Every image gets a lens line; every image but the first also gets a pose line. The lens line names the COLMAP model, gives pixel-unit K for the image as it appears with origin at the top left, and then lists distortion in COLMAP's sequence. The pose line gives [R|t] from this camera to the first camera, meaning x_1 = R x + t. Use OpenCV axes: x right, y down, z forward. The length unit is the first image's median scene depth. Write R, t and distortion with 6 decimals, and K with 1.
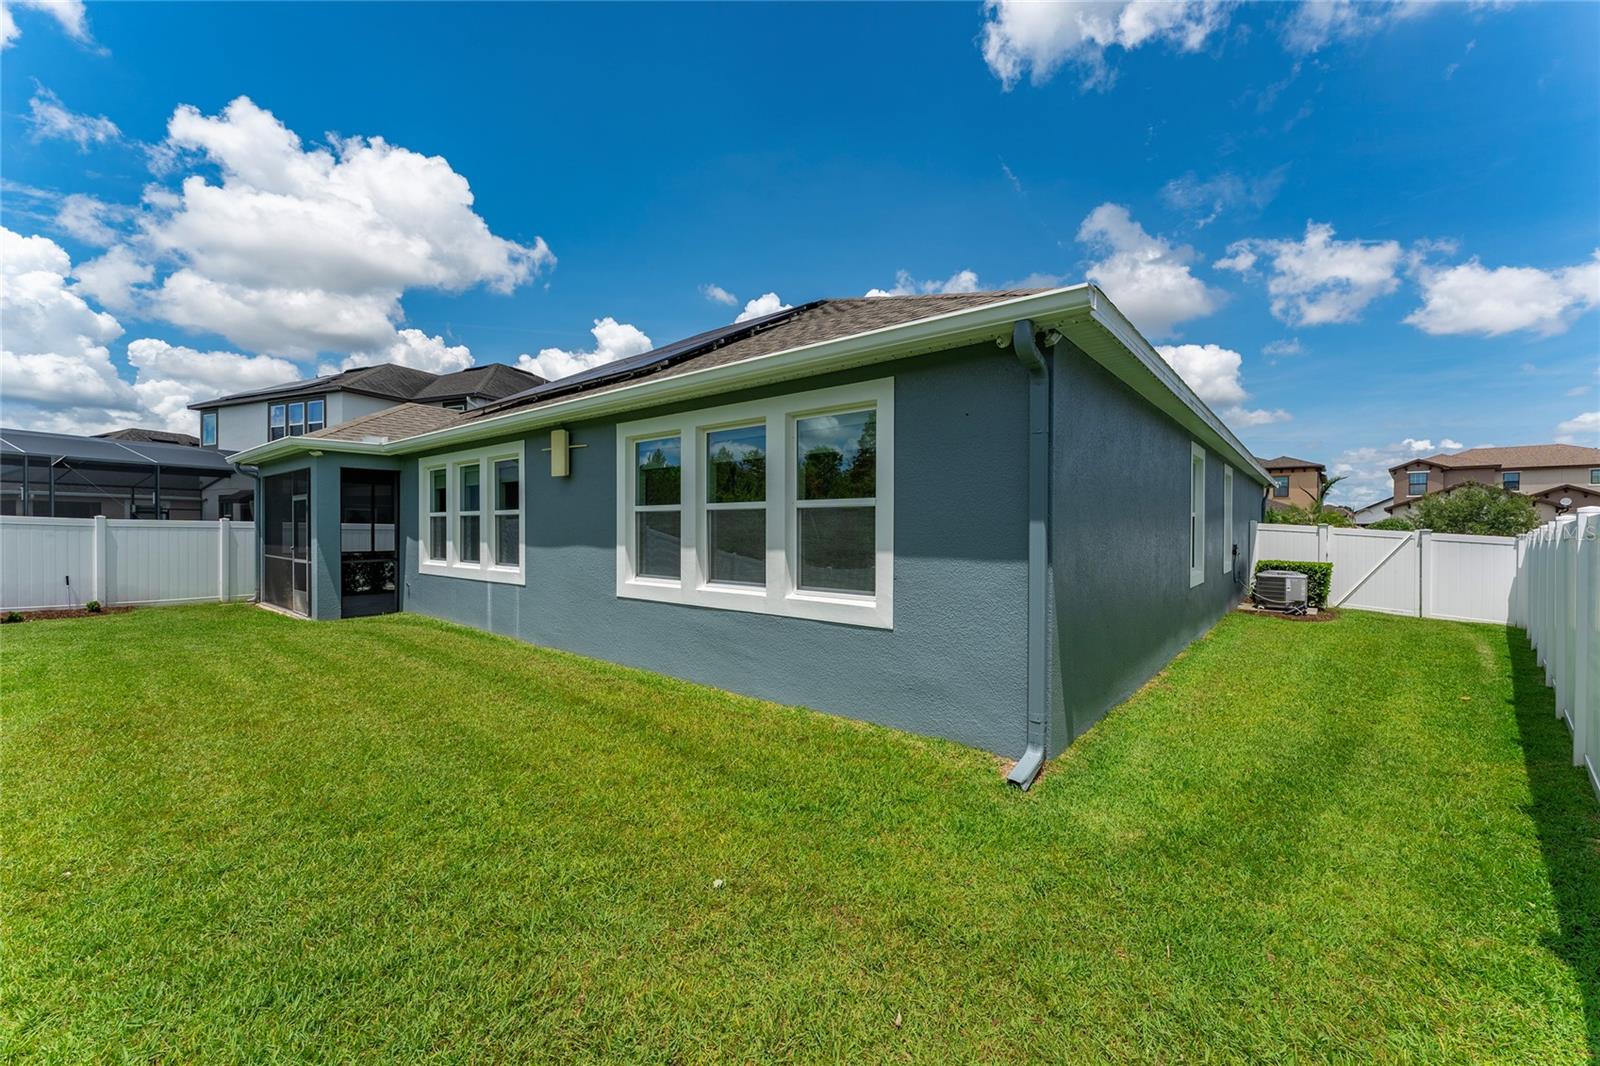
lens RADIAL K [[636.2, 0, 804.4], [0, 636.2, 533.9], [0, 0, 1]] dist [0.006642, 0.000042]
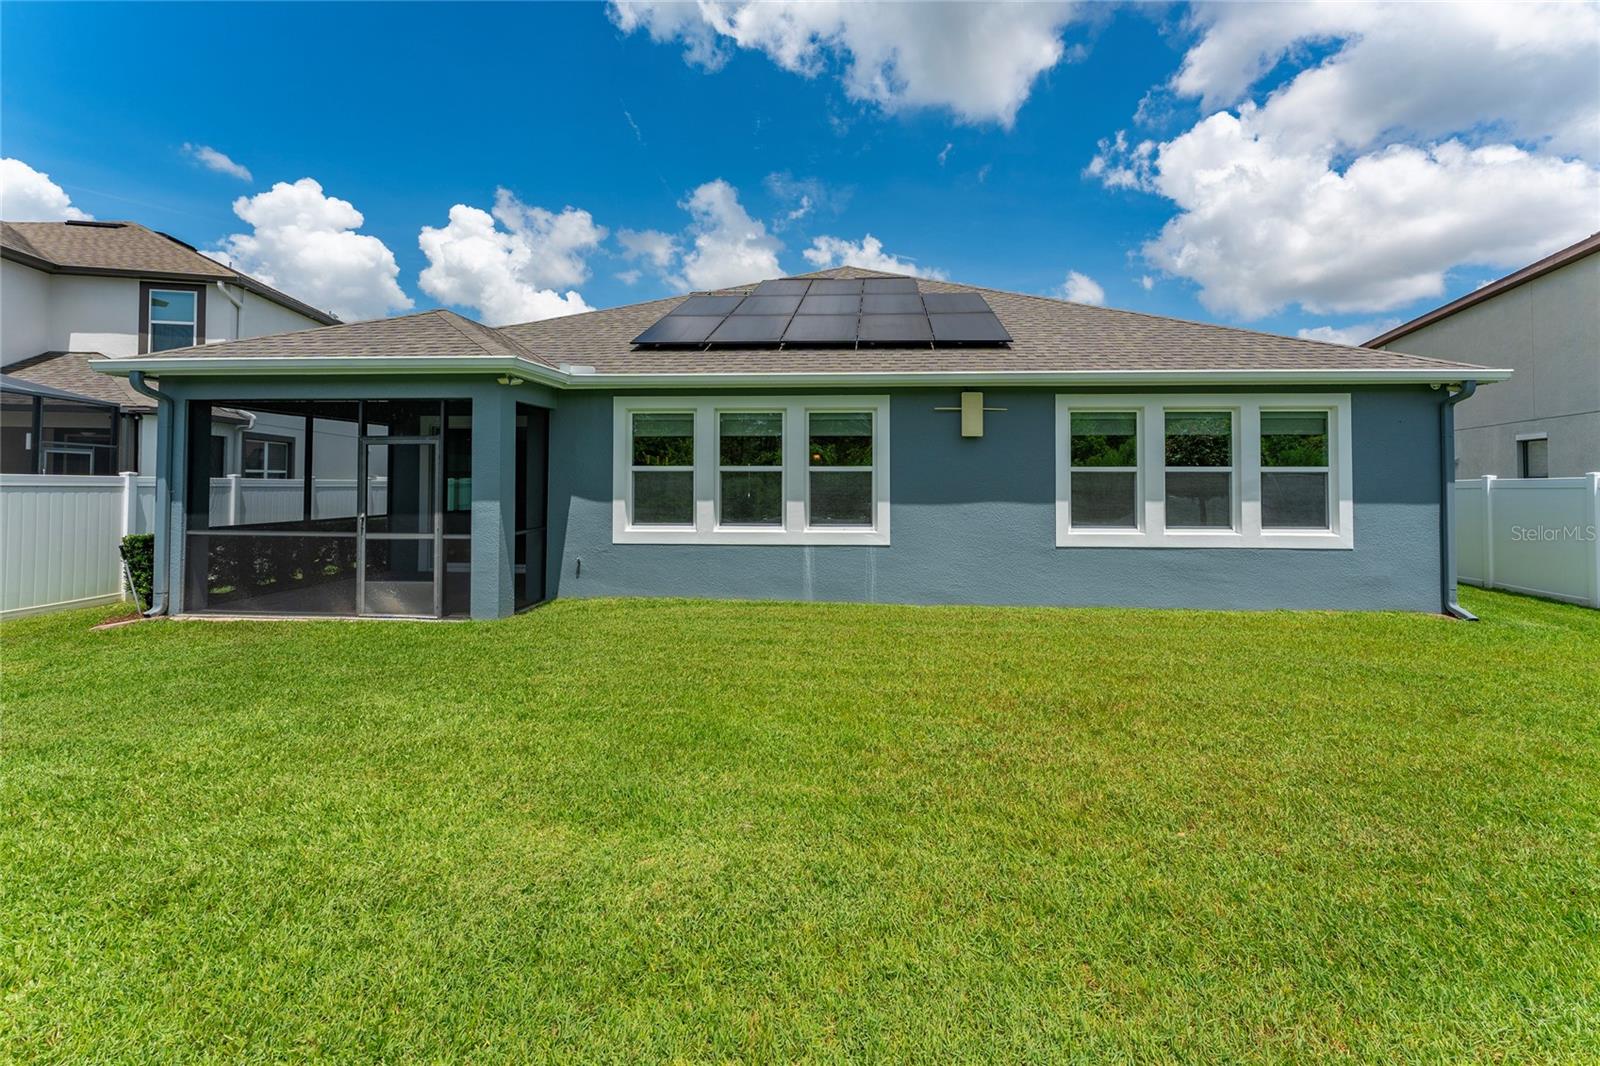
lens RADIAL K [[636.2, 0, 827.8], [0, 636.2, 484.2], [0, 0, 1]] dist [0.006642, 0.000042]
pose [[0.812471, -0.012177, 0.582874, -1.000680], [0.007863, 0.999920, 0.009929, -0.020770], [-0.582948, -0.003484, 0.812502, 0.249250]]
